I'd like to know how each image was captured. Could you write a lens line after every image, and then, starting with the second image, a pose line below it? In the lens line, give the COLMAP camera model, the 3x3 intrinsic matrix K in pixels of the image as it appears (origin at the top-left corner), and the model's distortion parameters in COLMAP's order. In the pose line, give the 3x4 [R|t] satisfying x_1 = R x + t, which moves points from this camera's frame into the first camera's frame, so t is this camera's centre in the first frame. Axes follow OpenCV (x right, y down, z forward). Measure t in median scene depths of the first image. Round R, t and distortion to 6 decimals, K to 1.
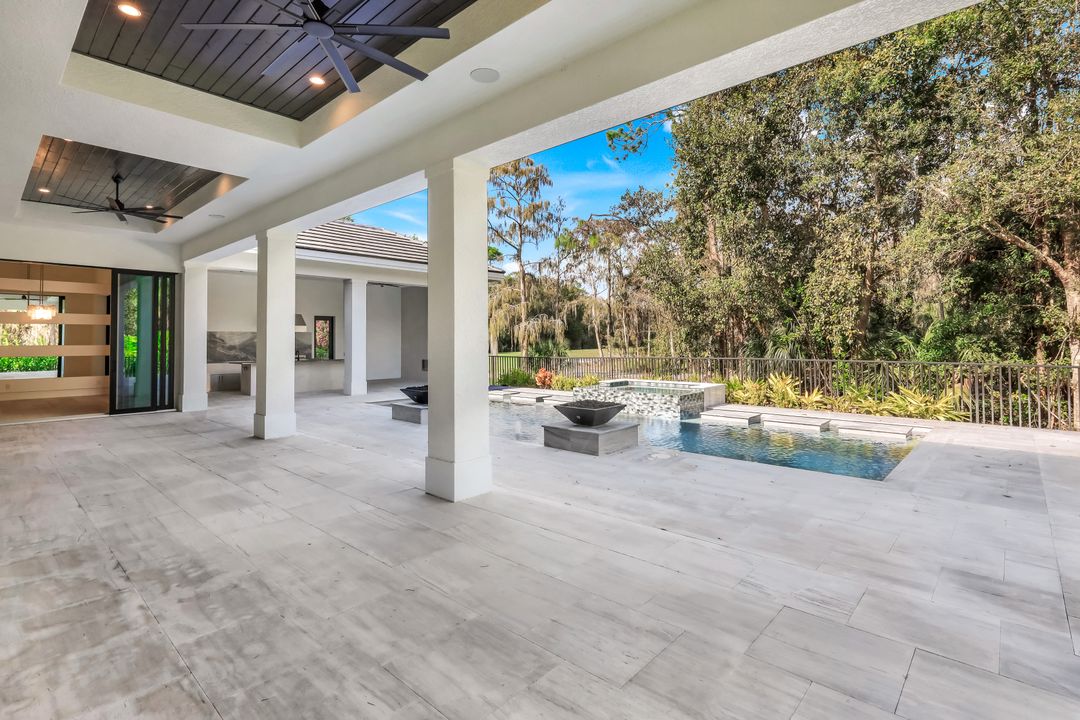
lens RADIAL K [[517.6, 0, 541.1], [0, 517.6, 326.9], [0, 0, 1]] dist [-0.000762, 0.000073]
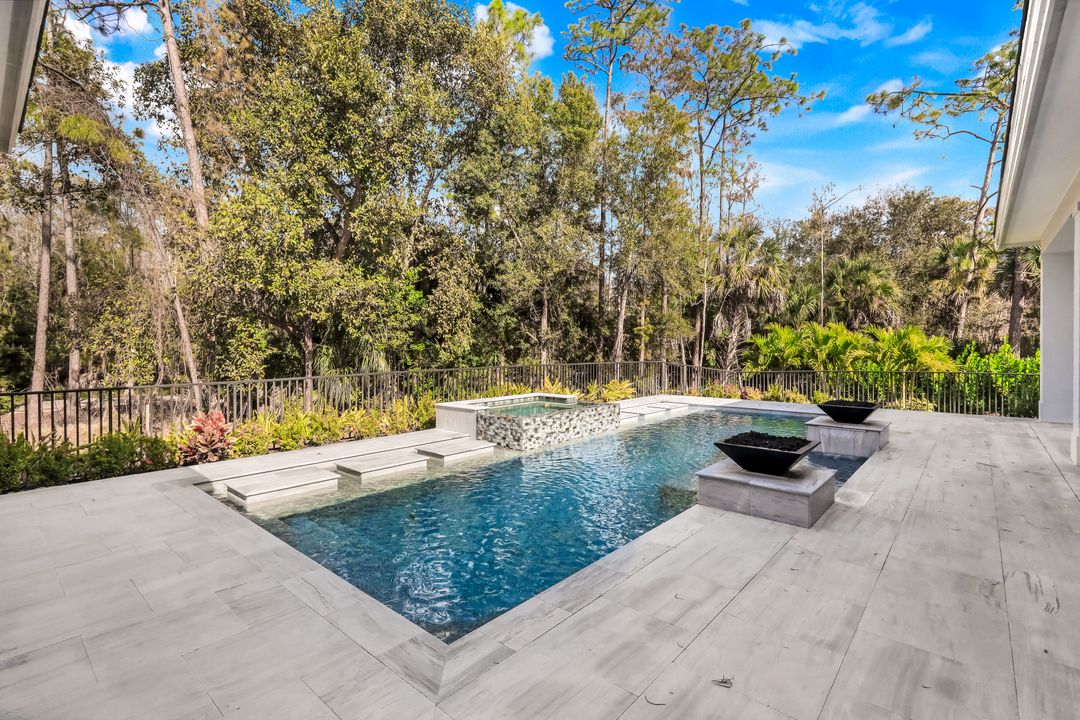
lens RADIAL K [[498.8, 0, 539.4], [0, 498.8, 350.6], [0, 0, 1]] dist [-0.001718, -0.000167]
pose [[-0.020917, -0.004187, 0.999772, -0.491312], [-0.026121, 0.999652, 0.003640, 0.025169], [-0.999440, -0.026039, -0.021019, 0.877134]]
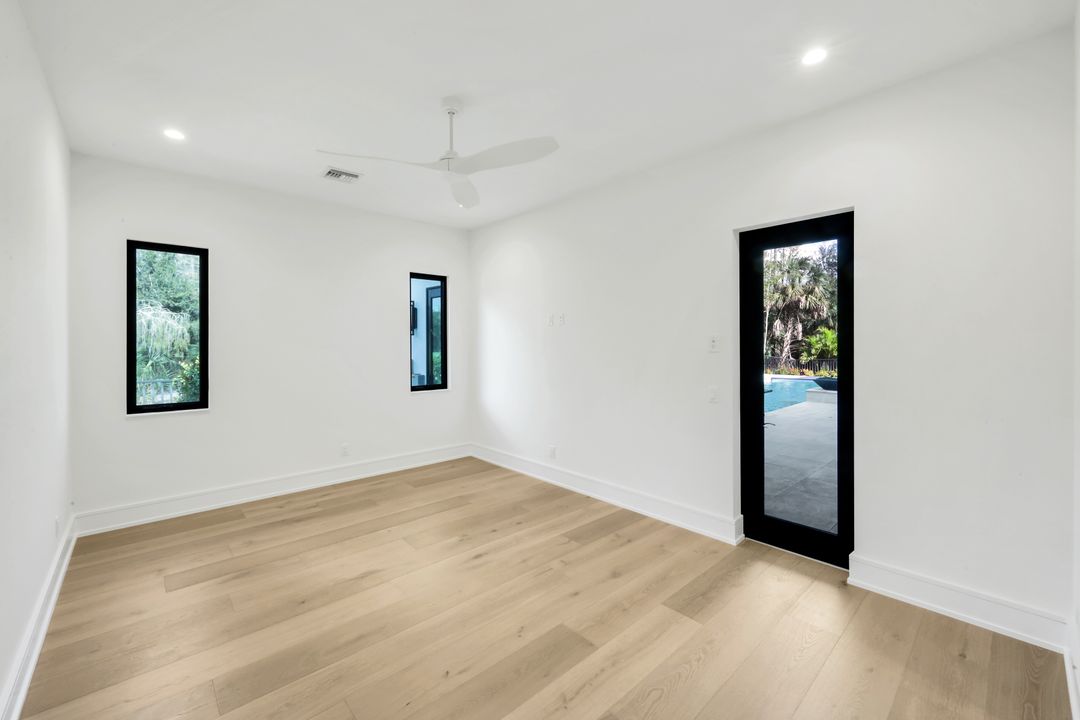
lens RADIAL K [[439.1, 0, 535.7], [0, 439.1, 345.1], [0, 0, 1]] dist [0.000826, 0.000223]
pose [[0.093926, -0.001265, 0.995578, -1.022039], [-0.025511, 0.999668, 0.003677, 0.033460], [-0.995252, -0.025743, 0.093862, 1.190427]]
